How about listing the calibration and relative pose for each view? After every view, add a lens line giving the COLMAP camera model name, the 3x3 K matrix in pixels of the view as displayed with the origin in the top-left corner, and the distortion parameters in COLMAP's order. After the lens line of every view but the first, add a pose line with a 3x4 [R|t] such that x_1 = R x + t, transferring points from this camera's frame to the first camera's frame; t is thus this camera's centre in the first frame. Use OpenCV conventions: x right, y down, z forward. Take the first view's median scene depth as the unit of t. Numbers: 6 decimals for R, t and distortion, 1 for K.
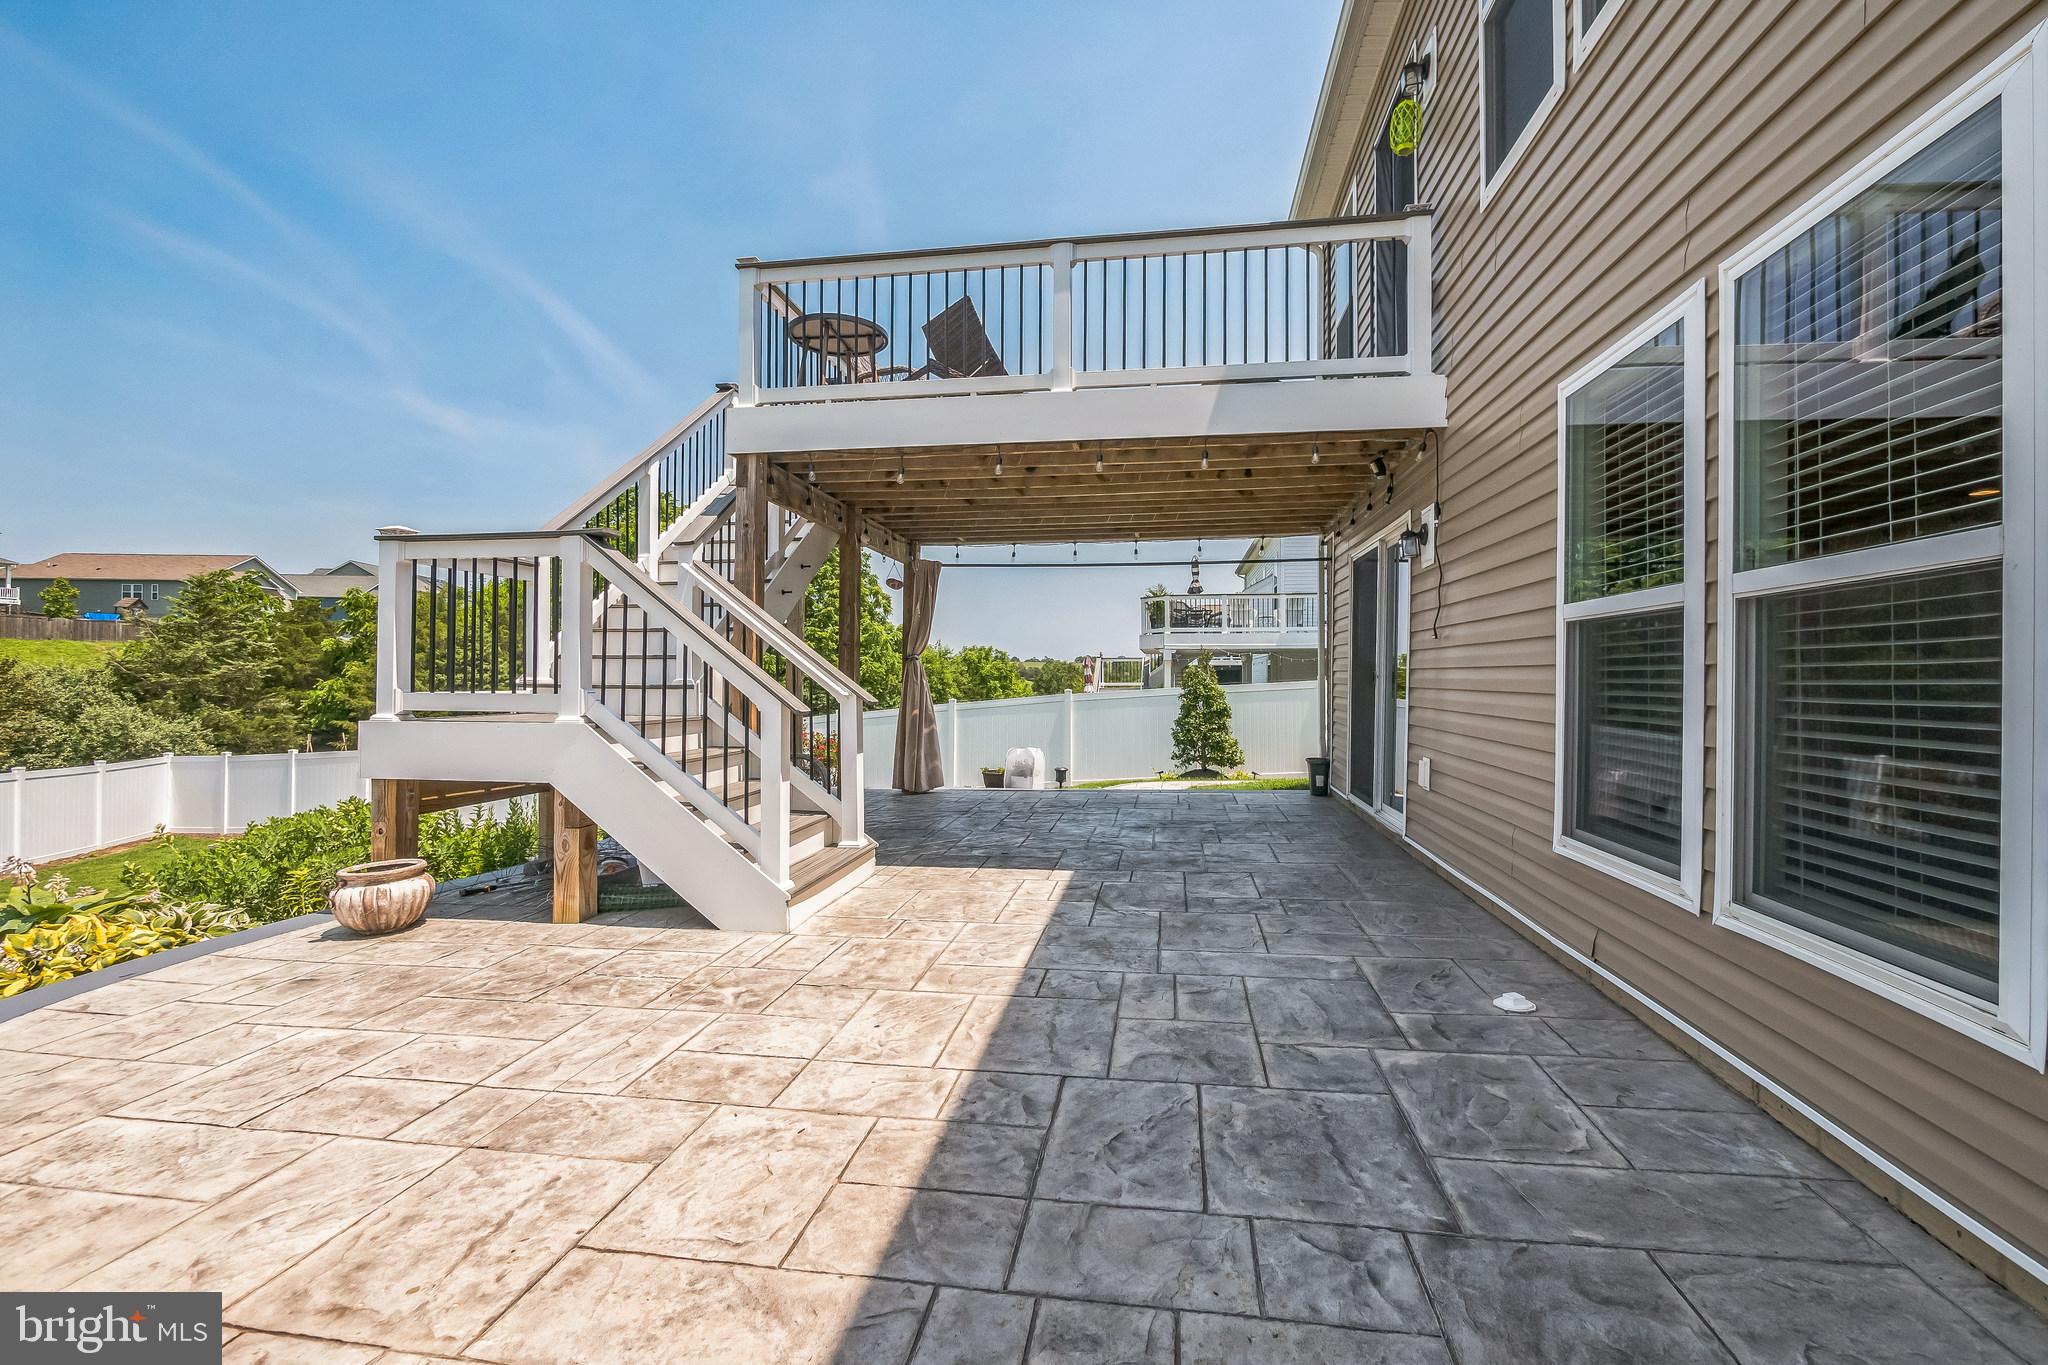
lens RADIAL K [[873.3, 0, 1035.5], [0, 873.3, 672.8], [0, 0, 1]] dist [-0.014618, 0.003121]
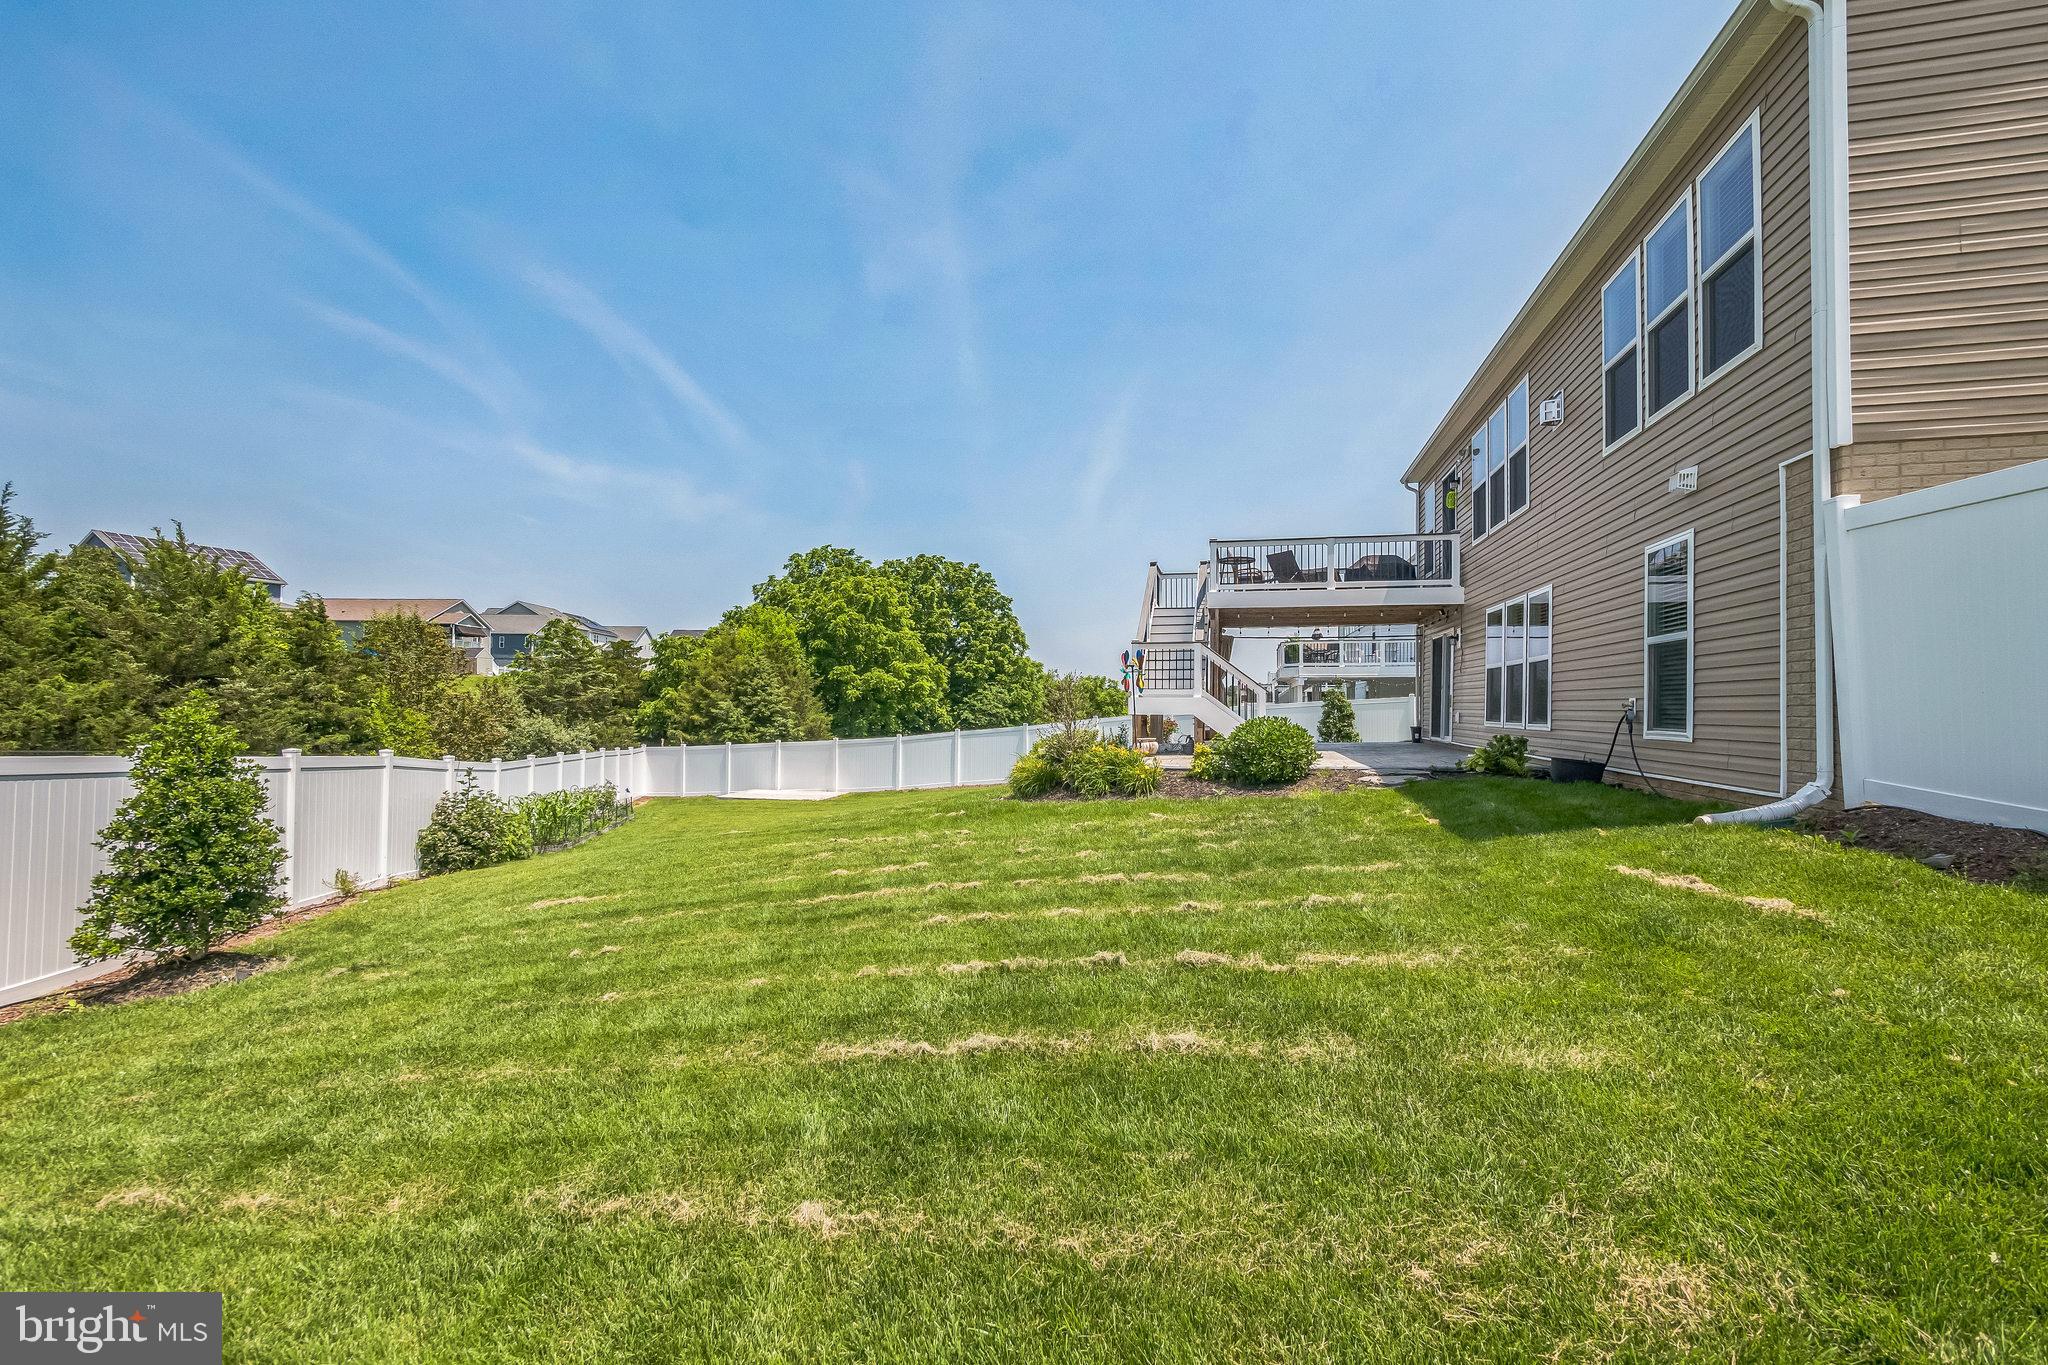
lens RADIAL K [[873.3, 0, 1013.7], [0, 873.3, 700.2], [0, 0, 1]] dist [-0.014618, 0.003121]
pose [[0.995273, 0.001126, -0.097110, -0.180927], [-0.001457, 0.999993, -0.003337, 0.016144], [0.097106, 0.003463, 0.995268, -0.491446]]
